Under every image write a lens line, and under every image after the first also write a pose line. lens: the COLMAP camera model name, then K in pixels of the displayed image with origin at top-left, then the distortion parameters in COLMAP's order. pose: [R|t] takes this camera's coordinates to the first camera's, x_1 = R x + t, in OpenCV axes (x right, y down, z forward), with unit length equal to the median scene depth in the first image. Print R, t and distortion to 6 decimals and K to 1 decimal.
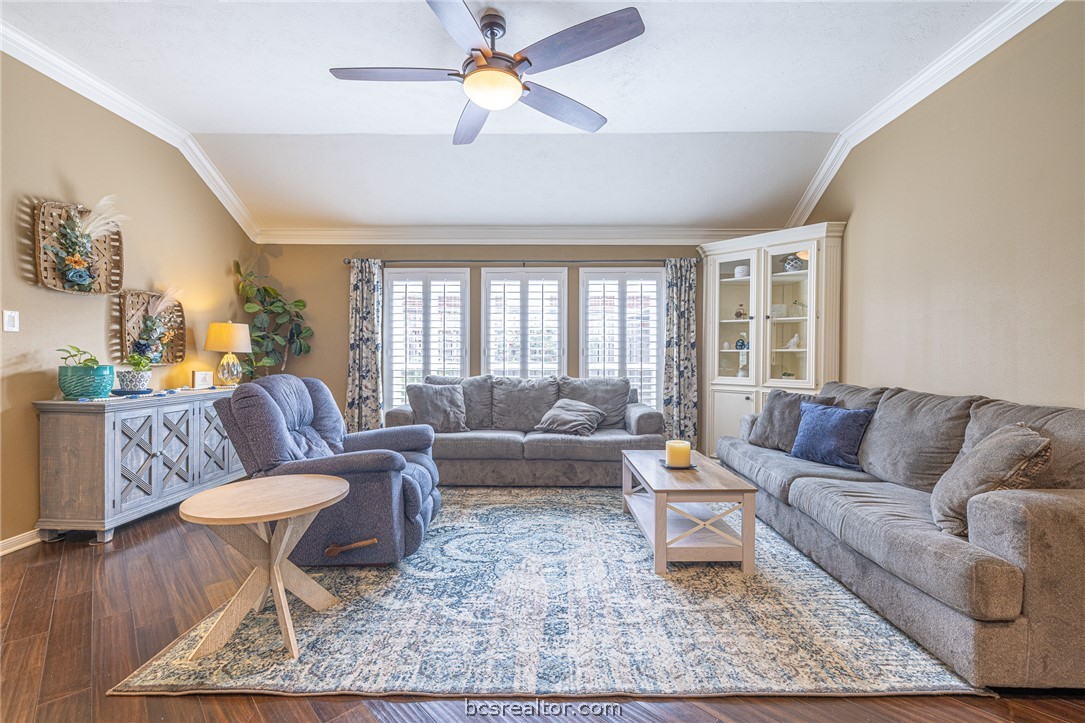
lens RADIAL K [[458.9, 0, 547.6], [0, 458.9, 360.9], [0, 0, 1]] dist [0.000392, -0.002086]
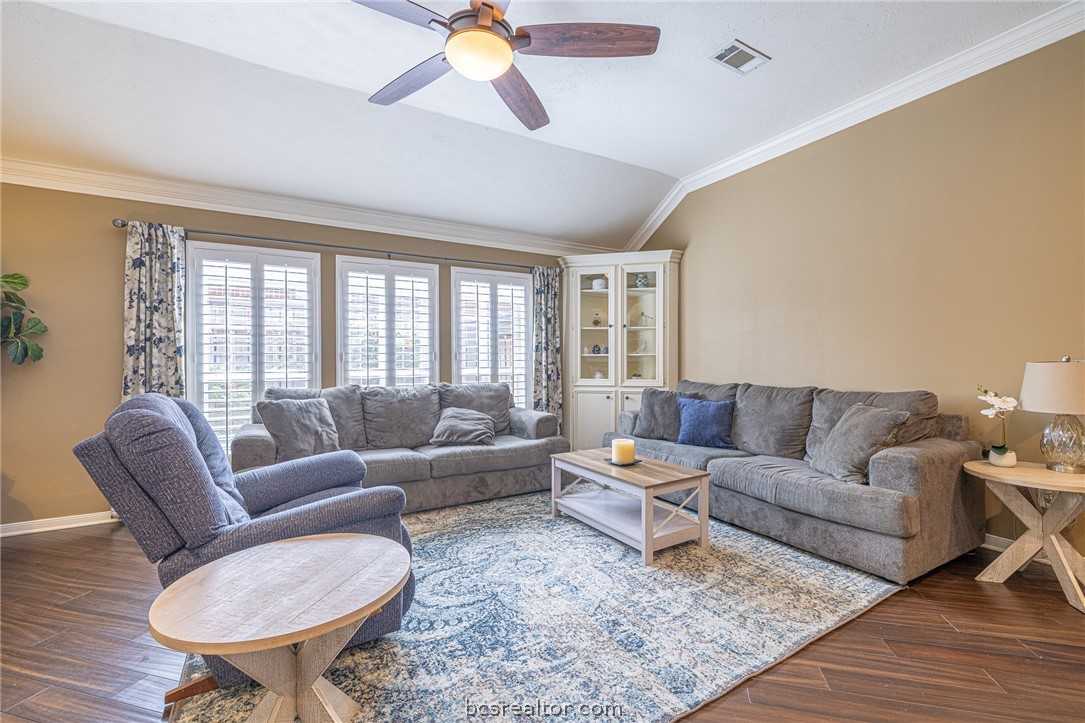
lens RADIAL K [[458.9, 0, 548.0], [0, 458.9, 363.7], [0, 0, 1]] dist [0.000392, -0.002086]
pose [[0.856980, -0.010729, 0.515238, -0.295769], [0.013187, 0.999912, -0.001113, -0.002087], [-0.515181, 0.007749, 0.857046, 0.122734]]
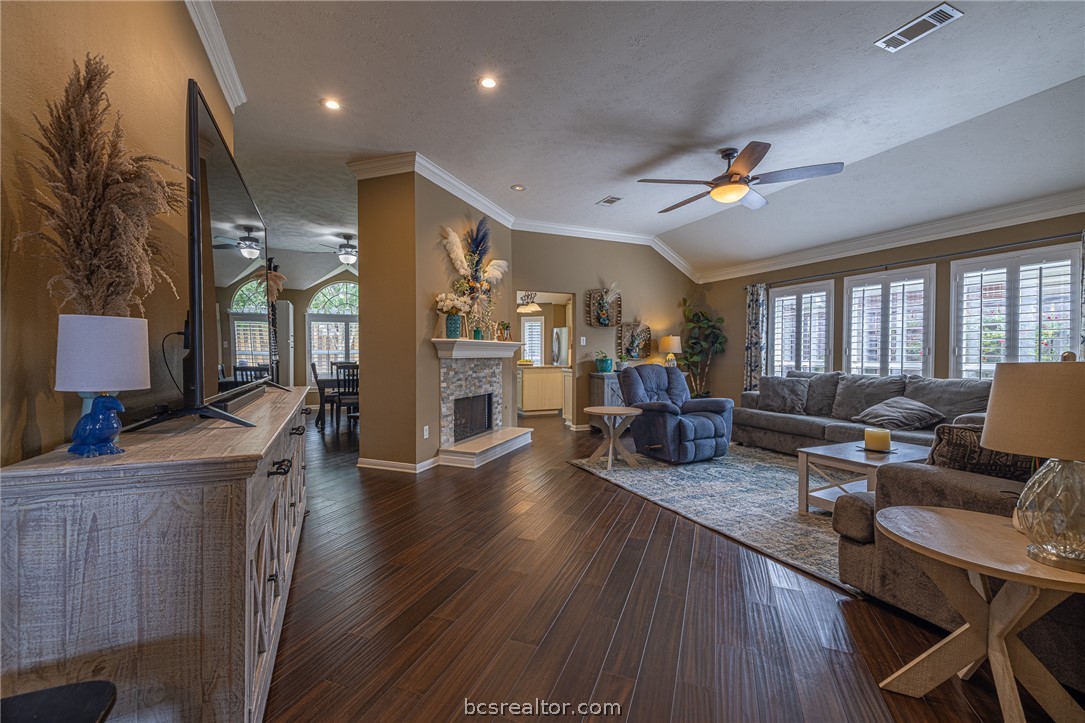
lens RADIAL K [[458.9, 0, 536.9], [0, 458.9, 358.4], [0, 0, 1]] dist [0.000392, -0.002086]
pose [[0.406001, 0.008684, -0.913831, 0.708568], [-0.012166, 0.999918, 0.004097, 0.002105], [0.913791, 0.009454, 0.406074, -0.183573]]
